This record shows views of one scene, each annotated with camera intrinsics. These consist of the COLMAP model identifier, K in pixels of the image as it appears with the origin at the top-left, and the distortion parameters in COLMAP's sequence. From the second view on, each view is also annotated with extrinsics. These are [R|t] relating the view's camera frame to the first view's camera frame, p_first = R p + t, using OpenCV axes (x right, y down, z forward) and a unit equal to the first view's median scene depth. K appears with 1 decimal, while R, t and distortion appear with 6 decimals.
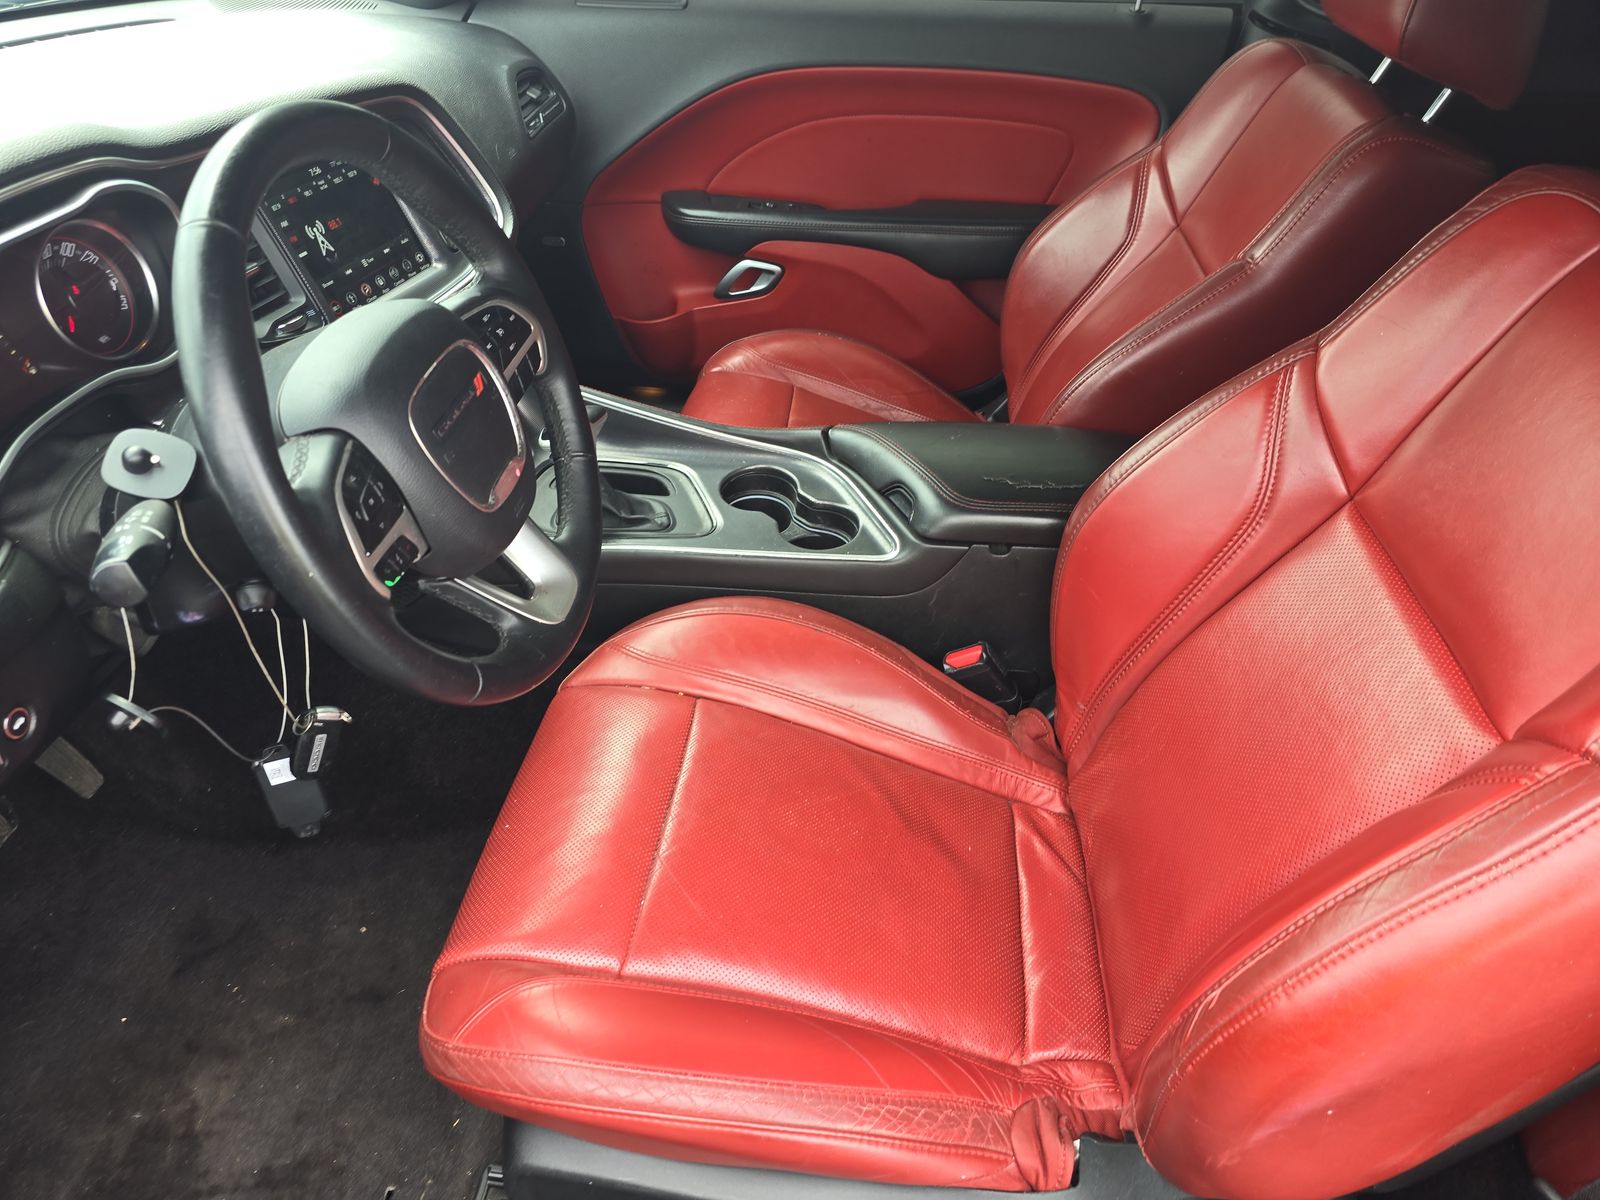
lens RADIAL K [[1083.8, 0, 762.4], [0, 1083.8, 607.8], [0, 0, 1]] dist [0.024967, -0.006257]
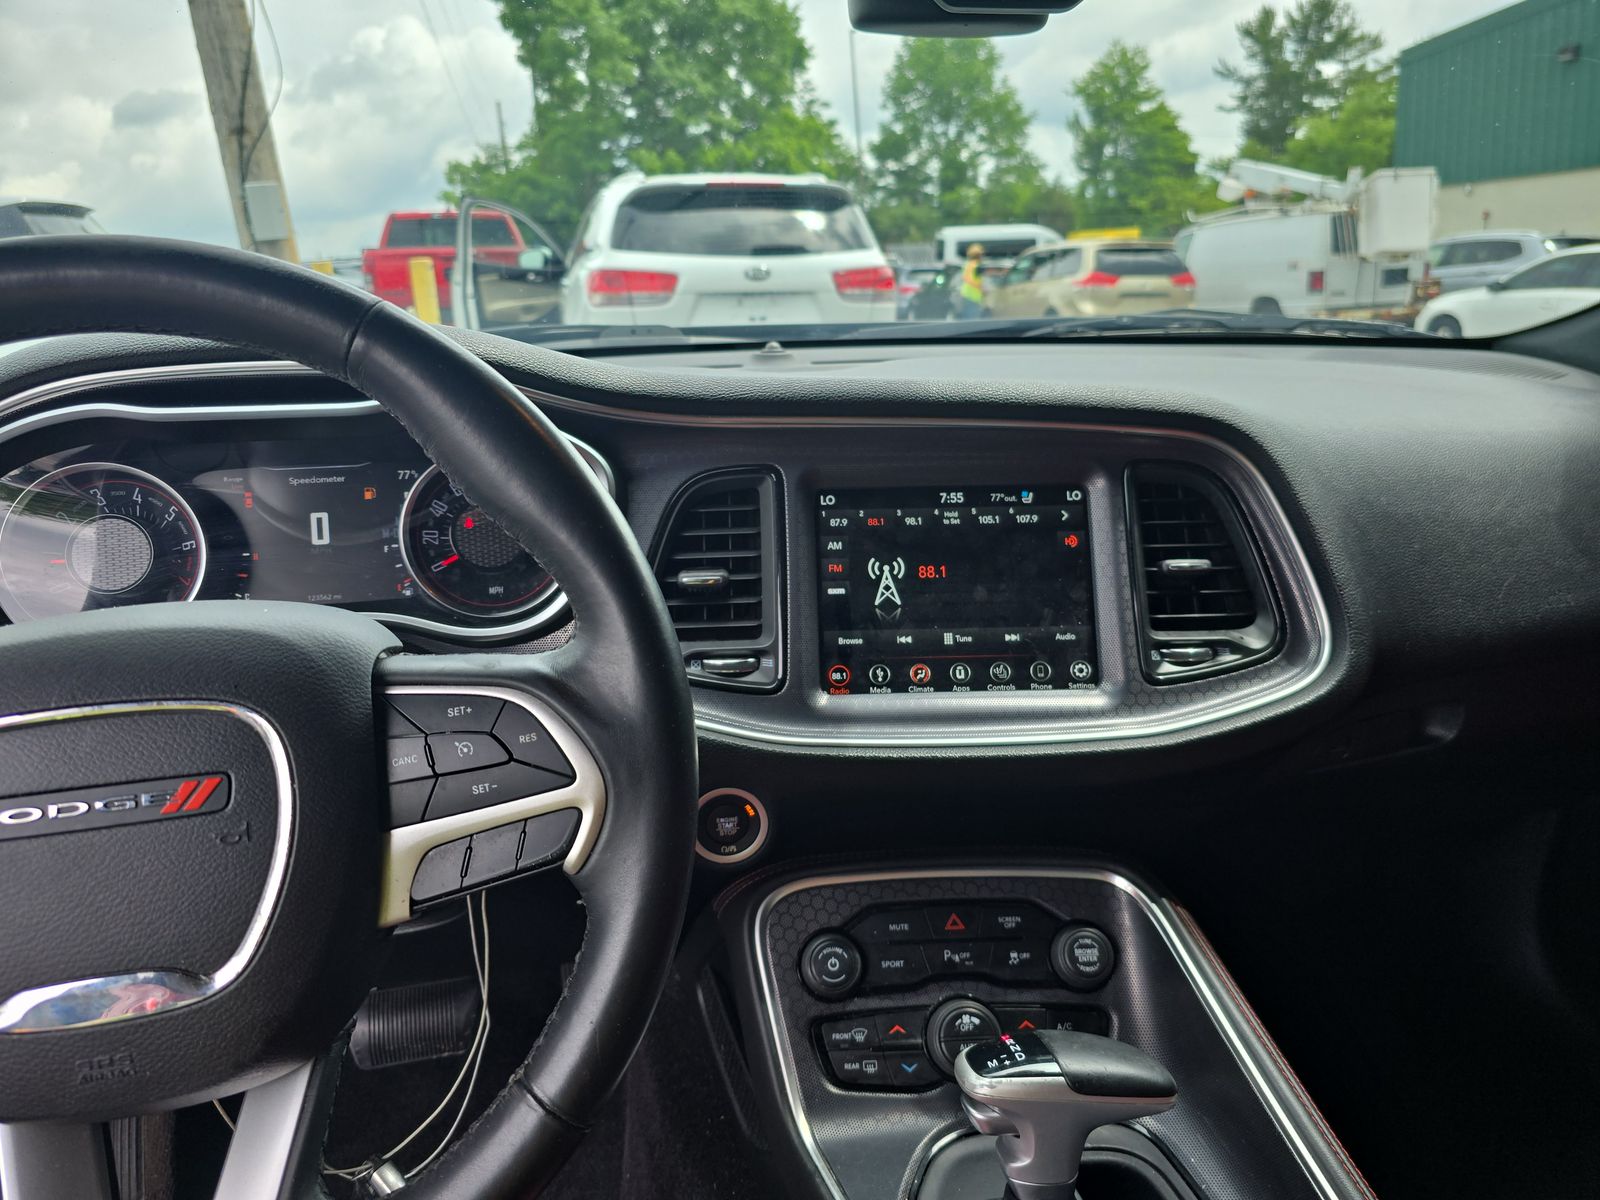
lens RADIAL K [[1053.1, 0, 796.7], [0, 1053.1, 643.3], [0, 0, 1]] dist [0.023686, -0.031626]
pose [[0.340932, 0.273623, -0.899386, 0.263647], [-0.552410, 0.832419, 0.043846, -0.530110], [0.760663, 0.481881, 0.434951, 1.217763]]
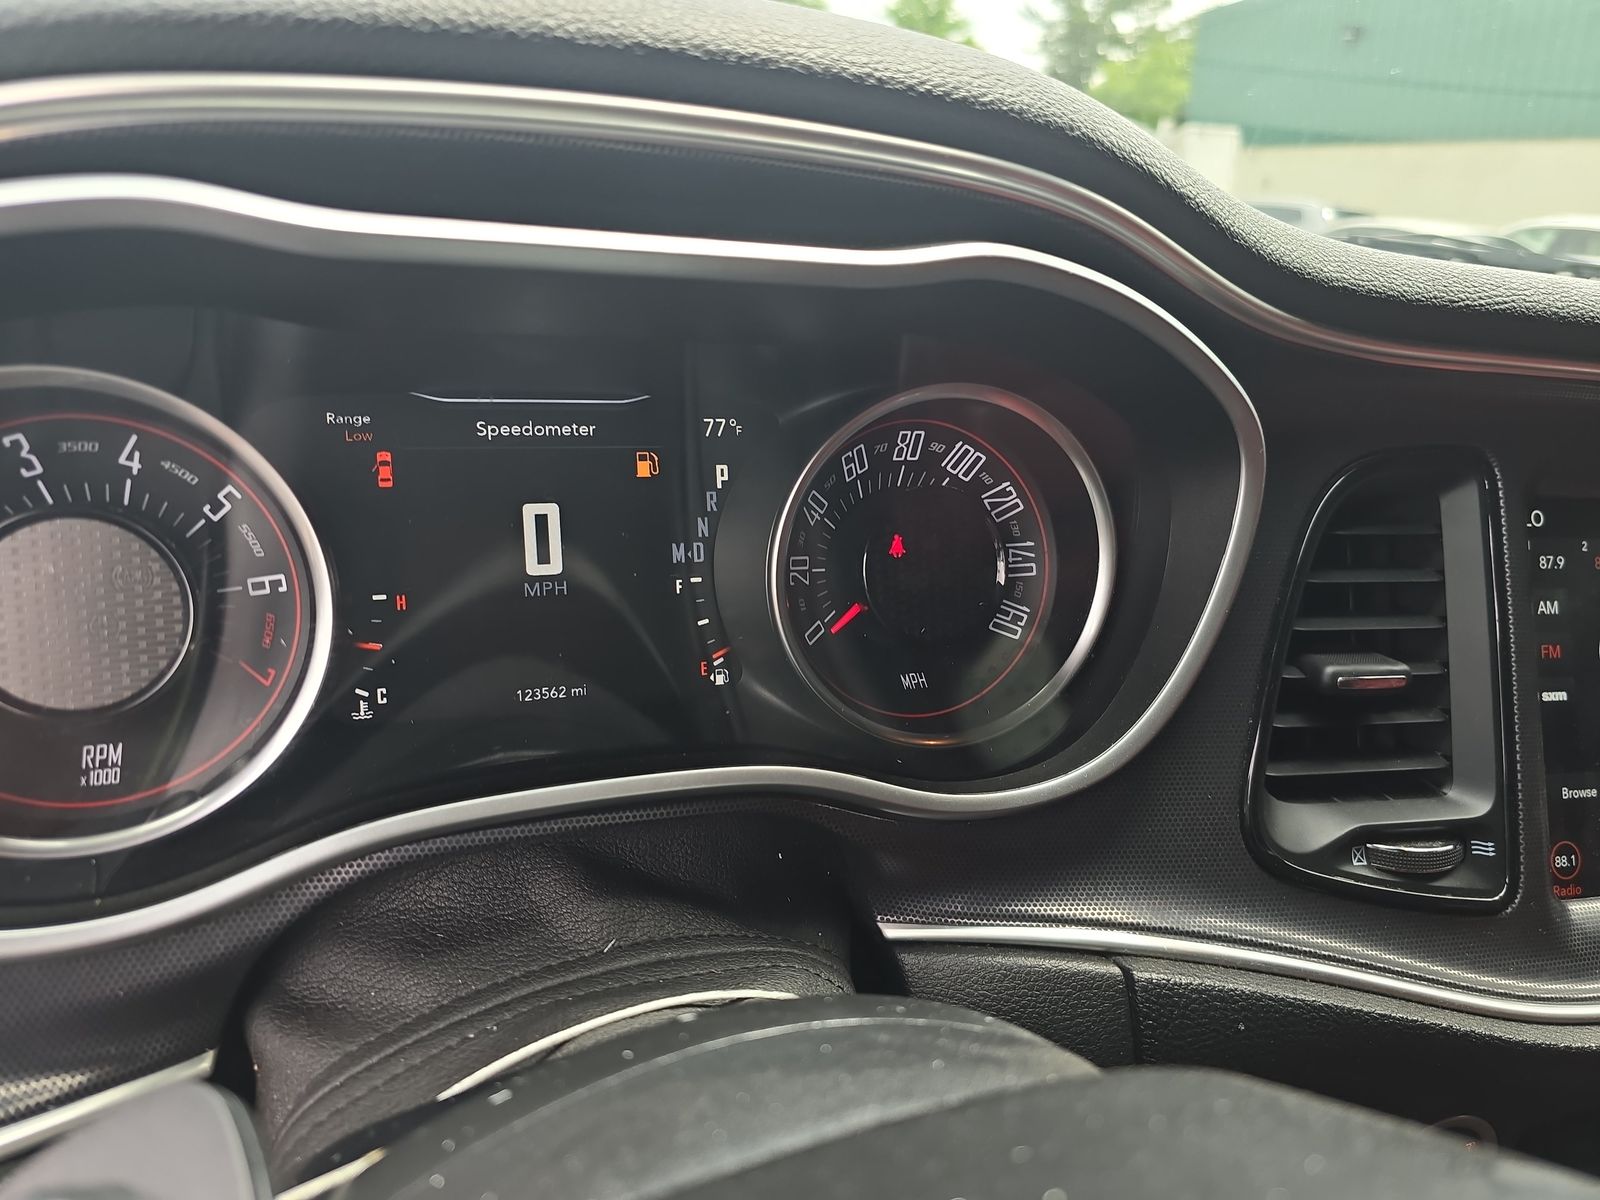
lens RADIAL K [[1059.5, 0, 794.9], [0, 1059.5, 618.3], [0, 0, 1]] dist [0.000925, -0.023054]
pose [[0.494021, 0.332105, -0.803523, -0.471209], [-0.576616, 0.816840, -0.016905, -0.335289], [0.650736, 0.471676, 0.595033, 1.064020]]
